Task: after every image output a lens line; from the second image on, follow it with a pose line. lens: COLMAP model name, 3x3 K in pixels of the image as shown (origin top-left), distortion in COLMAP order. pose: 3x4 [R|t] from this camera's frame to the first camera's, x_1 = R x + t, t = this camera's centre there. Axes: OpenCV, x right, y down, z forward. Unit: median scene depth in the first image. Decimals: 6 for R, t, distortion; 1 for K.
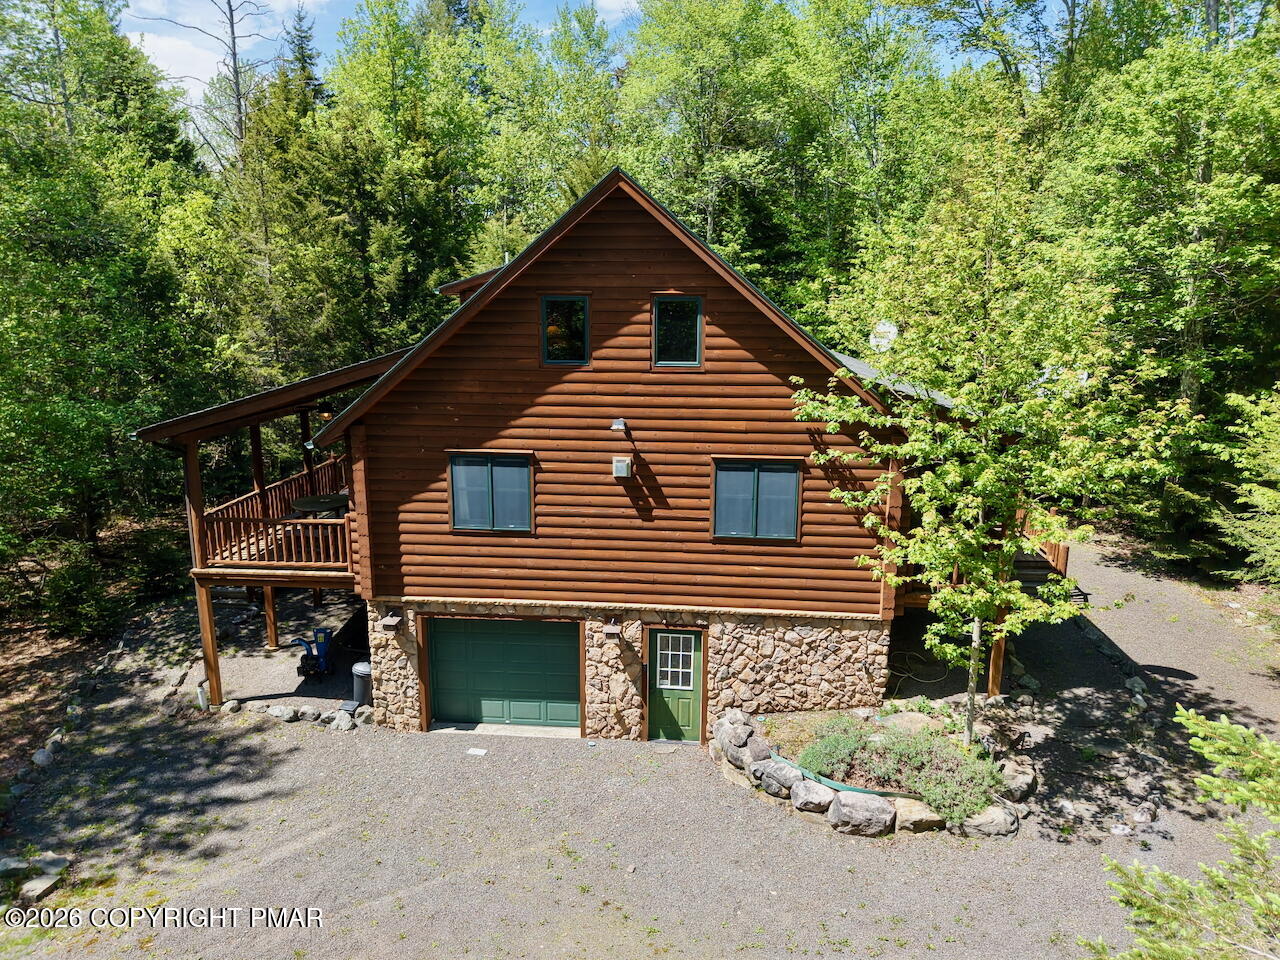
lens RADIAL K [[867.7, 0, 643.6], [0, 867.7, 478.2], [0, 0, 1]] dist [-0.020875, -0.008210]
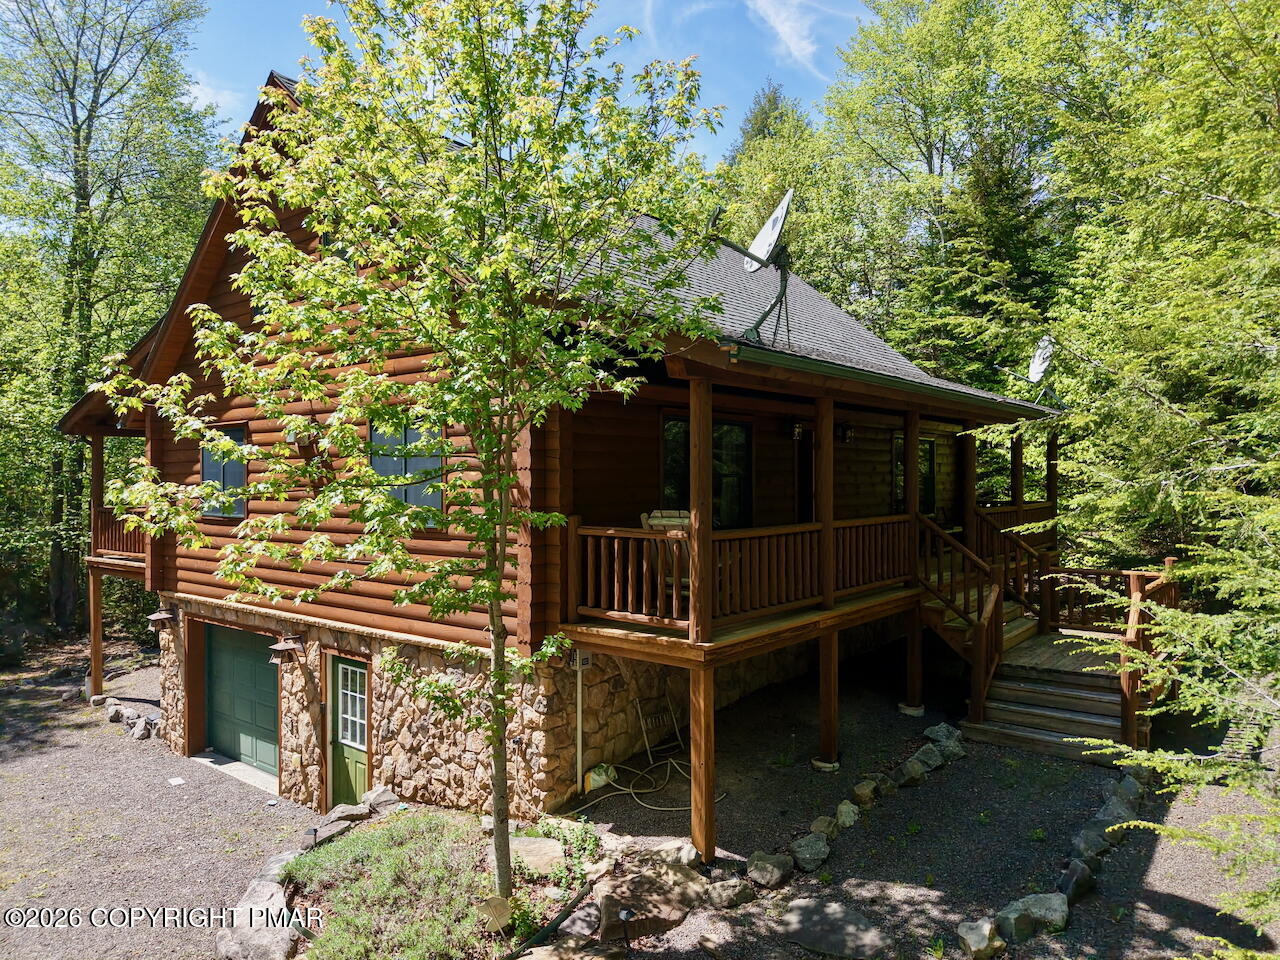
lens RADIAL K [[867.7, 0, 637.6], [0, 867.7, 484.8], [0, 0, 1]] dist [-0.020875, -0.008210]
pose [[0.824534, -0.011939, -0.565687, 0.660216], [-0.117746, 0.974269, -0.192187, 0.142868], [0.553426, 0.225072, 0.801912, 0.509571]]
